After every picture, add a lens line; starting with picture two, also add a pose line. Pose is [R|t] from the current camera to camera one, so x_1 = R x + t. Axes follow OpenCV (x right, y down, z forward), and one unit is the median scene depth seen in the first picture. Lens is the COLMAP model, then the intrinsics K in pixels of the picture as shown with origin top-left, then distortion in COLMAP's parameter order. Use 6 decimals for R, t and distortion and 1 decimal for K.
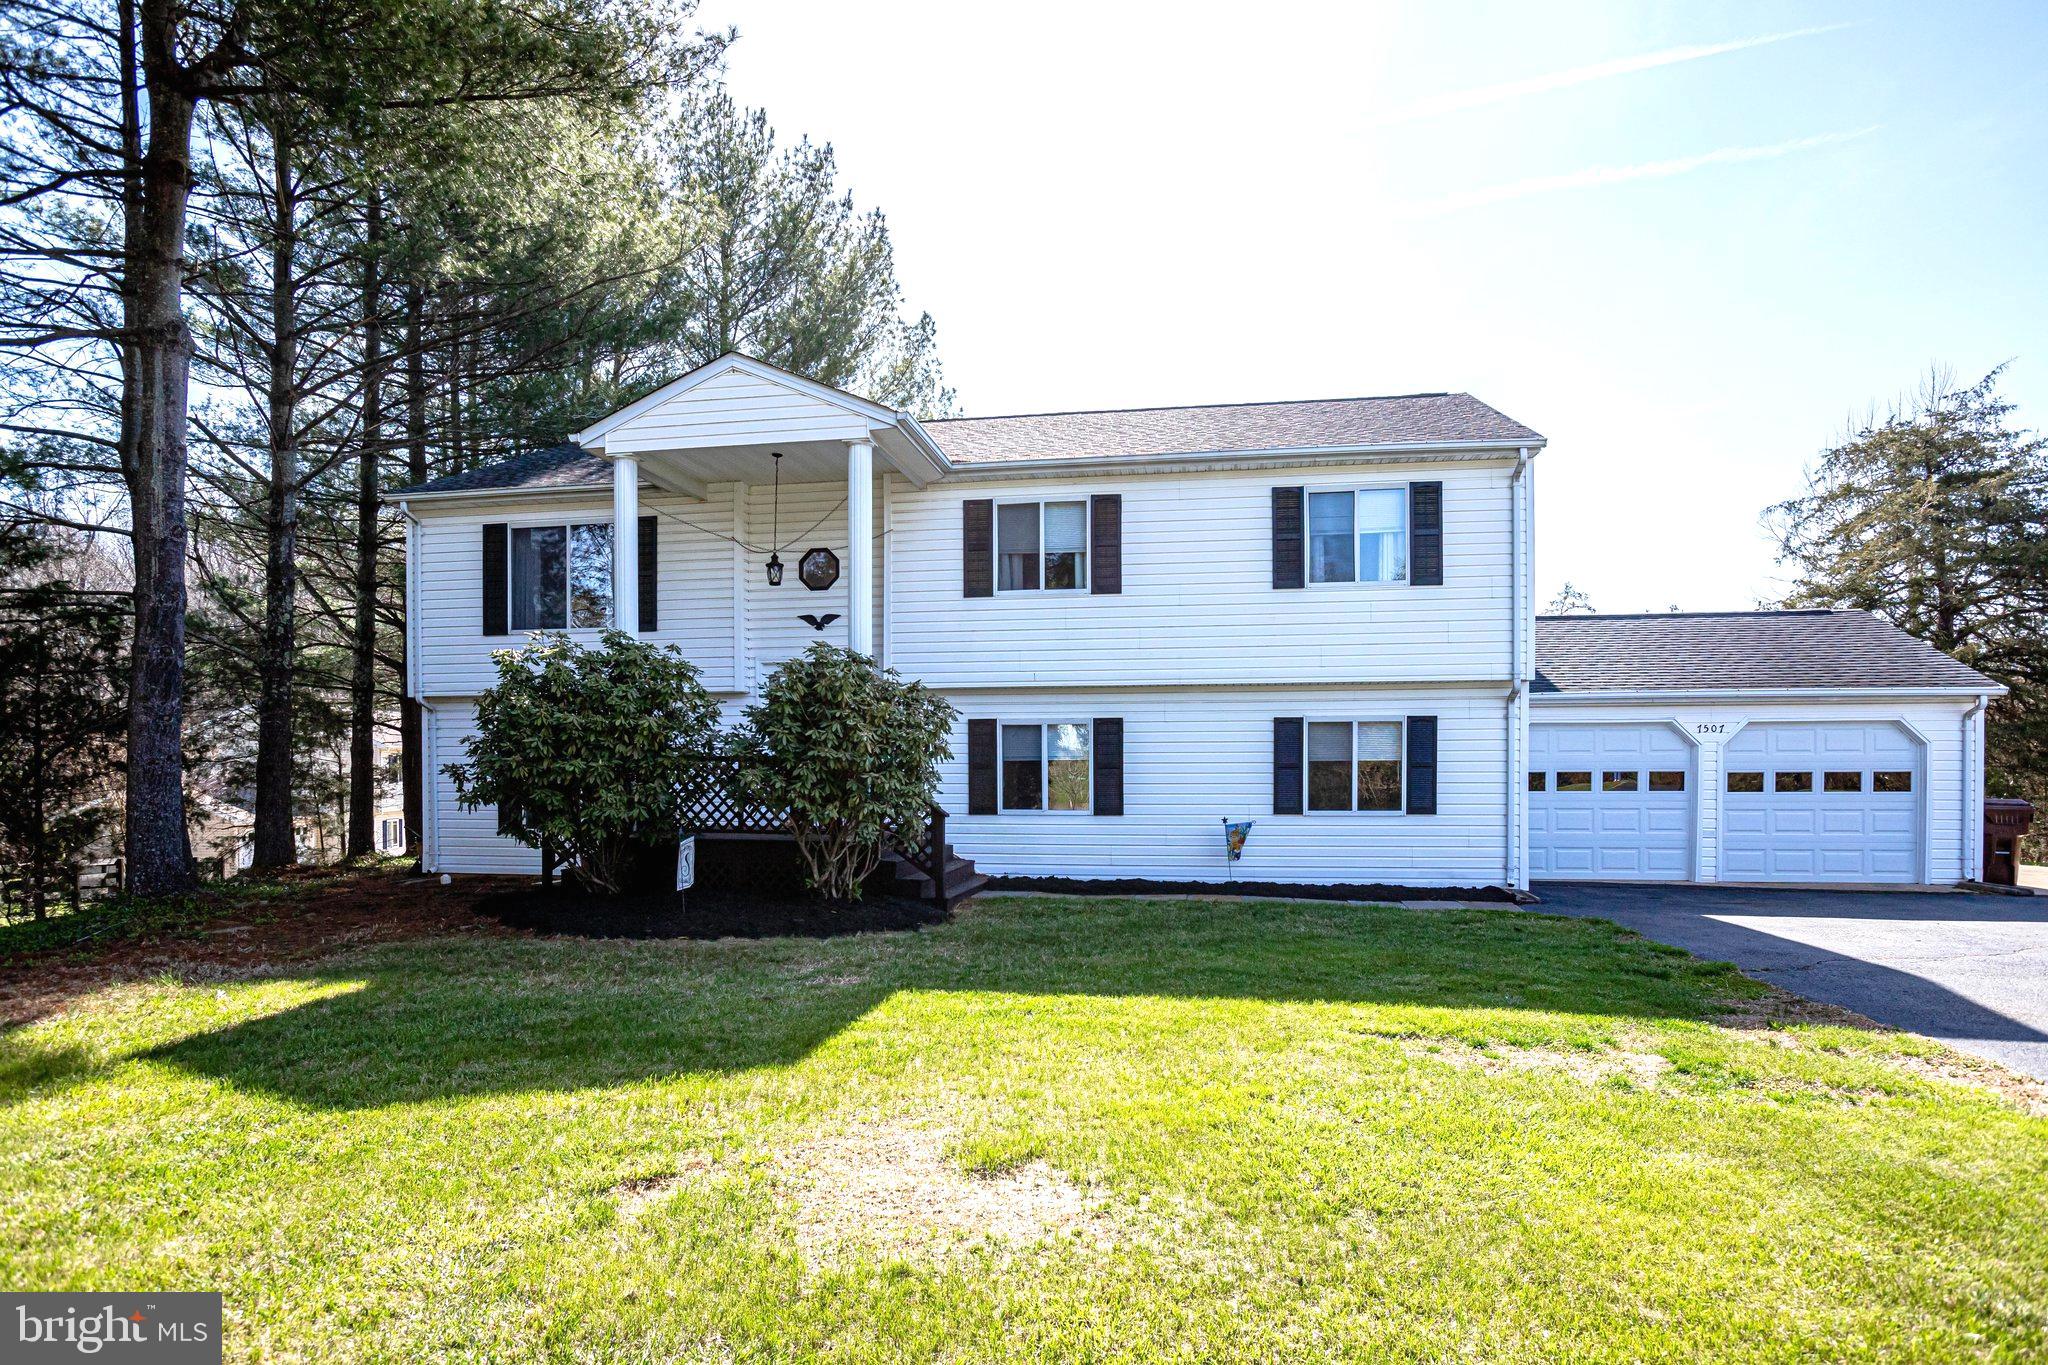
lens RADIAL K [[1219.1, 0, 1017.8], [0, 1219.1, 771.9], [0, 0, 1]] dist [-0.015253, 0.005156]
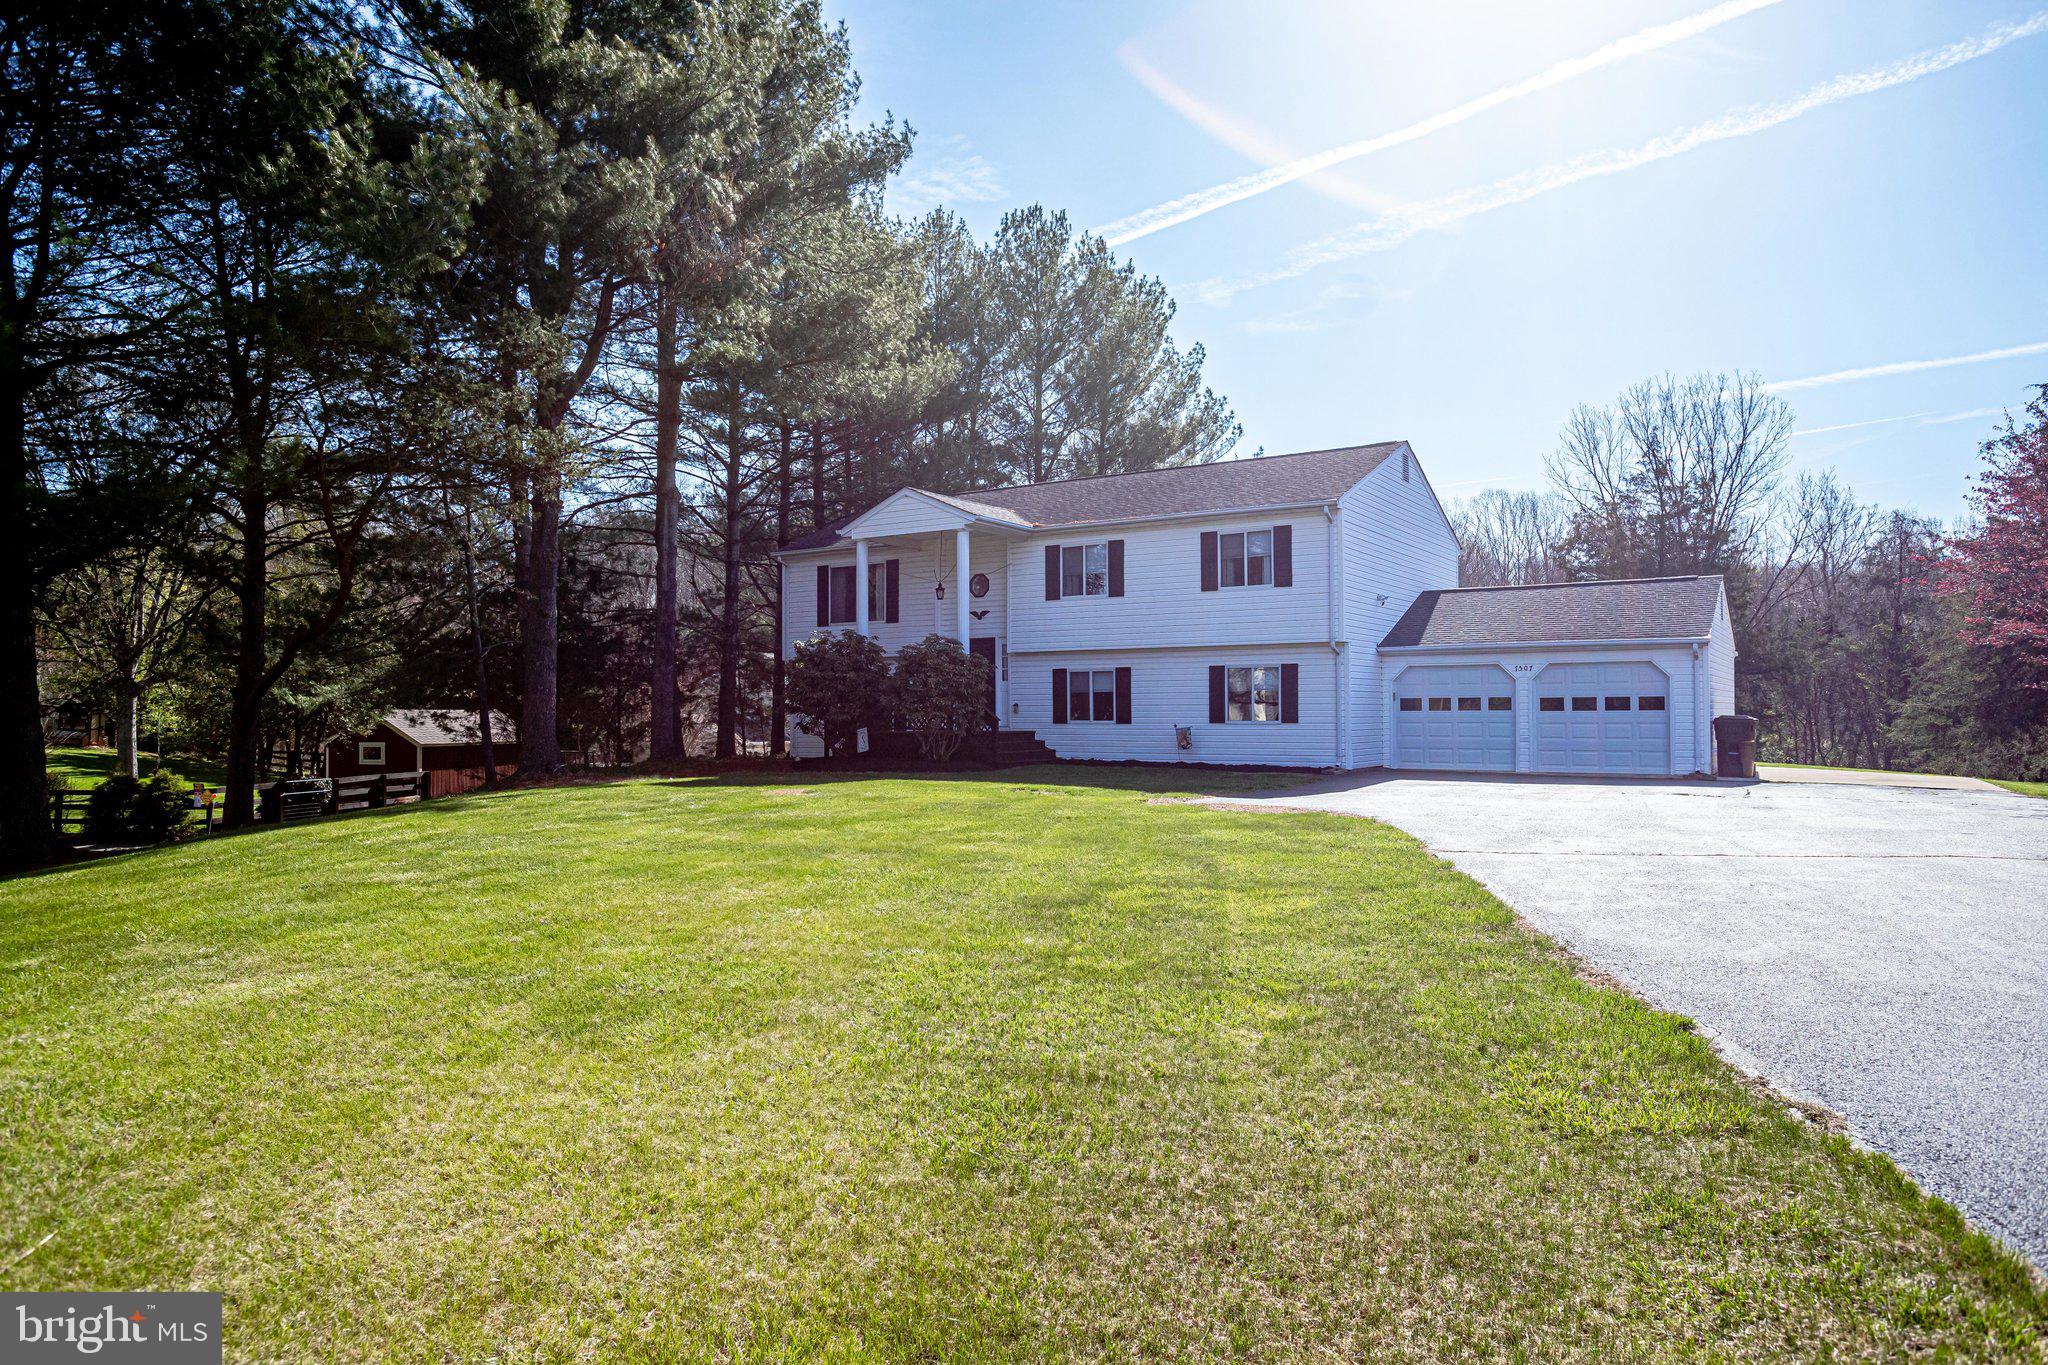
lens RADIAL K [[1273.5, 0, 981.0], [0, 1273.5, 679.6], [0, 0, 1]] dist [-0.057658, 0.008637]
pose [[0.919864, -0.011080, -0.392081, 0.593172], [0.000280, 0.999619, -0.027593, 0.022180], [0.392238, 0.025272, 0.919517, -0.731036]]
